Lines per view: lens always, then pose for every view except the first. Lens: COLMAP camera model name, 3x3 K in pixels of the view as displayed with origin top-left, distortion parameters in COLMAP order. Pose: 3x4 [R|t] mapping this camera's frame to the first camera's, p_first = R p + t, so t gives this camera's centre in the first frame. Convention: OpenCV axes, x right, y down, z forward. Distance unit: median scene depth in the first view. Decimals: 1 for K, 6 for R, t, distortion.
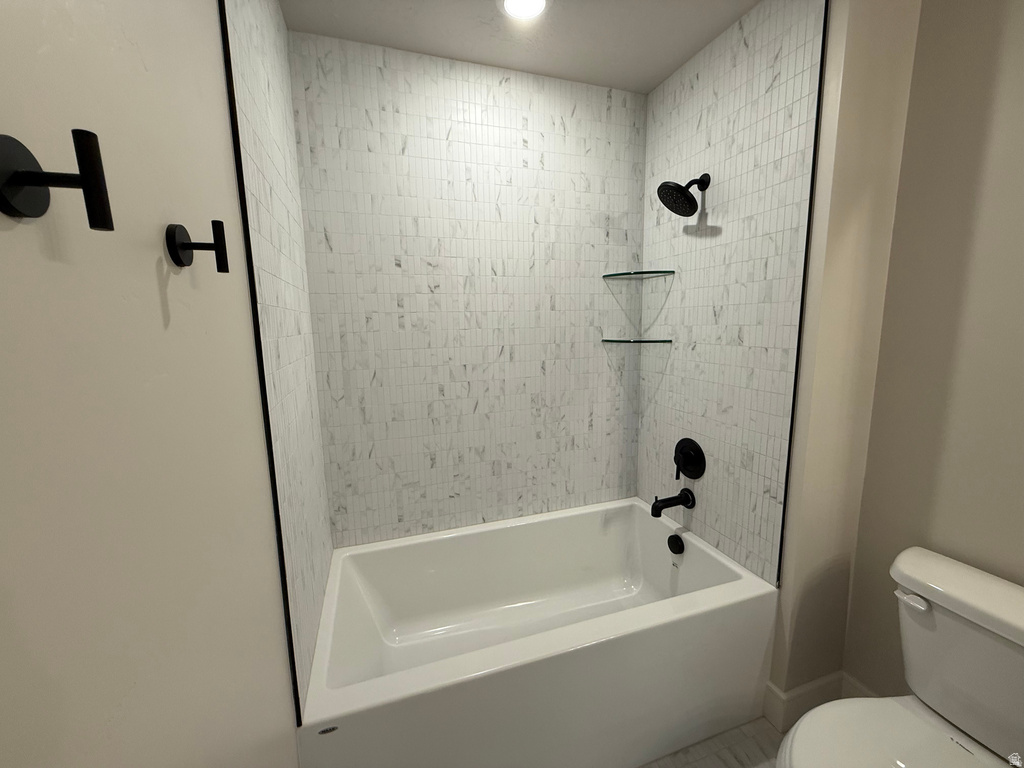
lens RADIAL K [[409.4, 0, 511.4], [0, 409.4, 382.7], [0, 0, 1]] dist [0.000054, -0.000117]
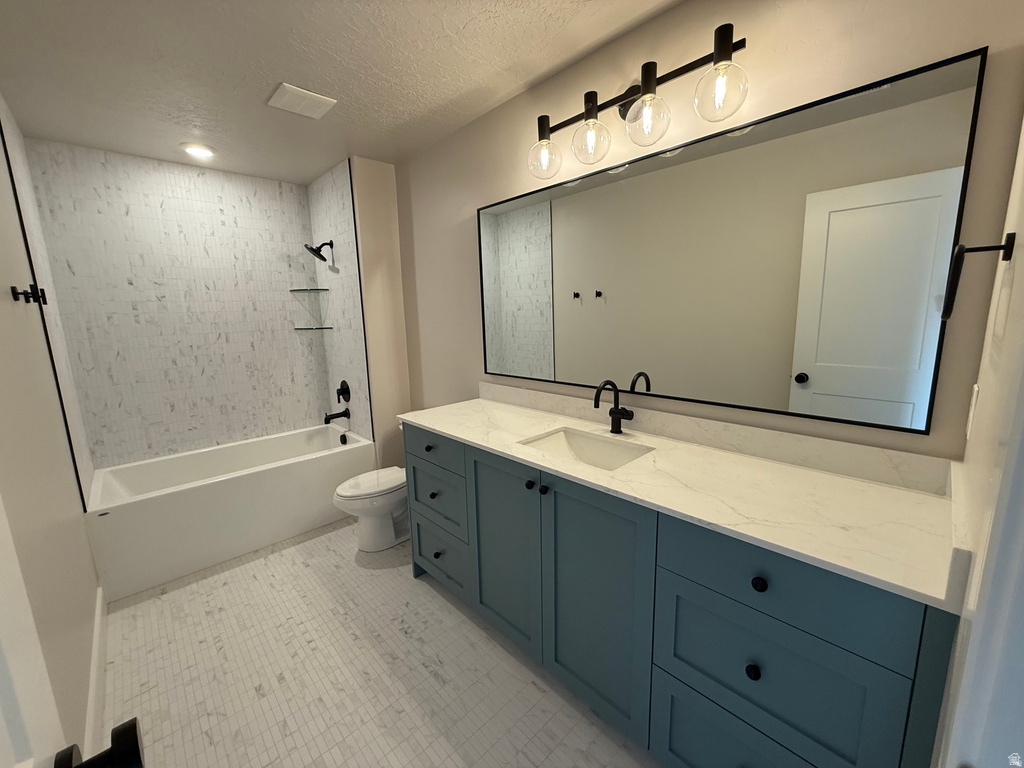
lens RADIAL K [[409.4, 0, 511.6], [0, 409.4, 383.1], [0, 0, 1]] dist [0.000054, -0.000117]
pose [[0.907599, -0.078099, 0.412511, 0.356473], [0.071618, 0.996945, 0.031176, 0.145046], [-0.413685, 0.001248, 0.910419, -0.991942]]
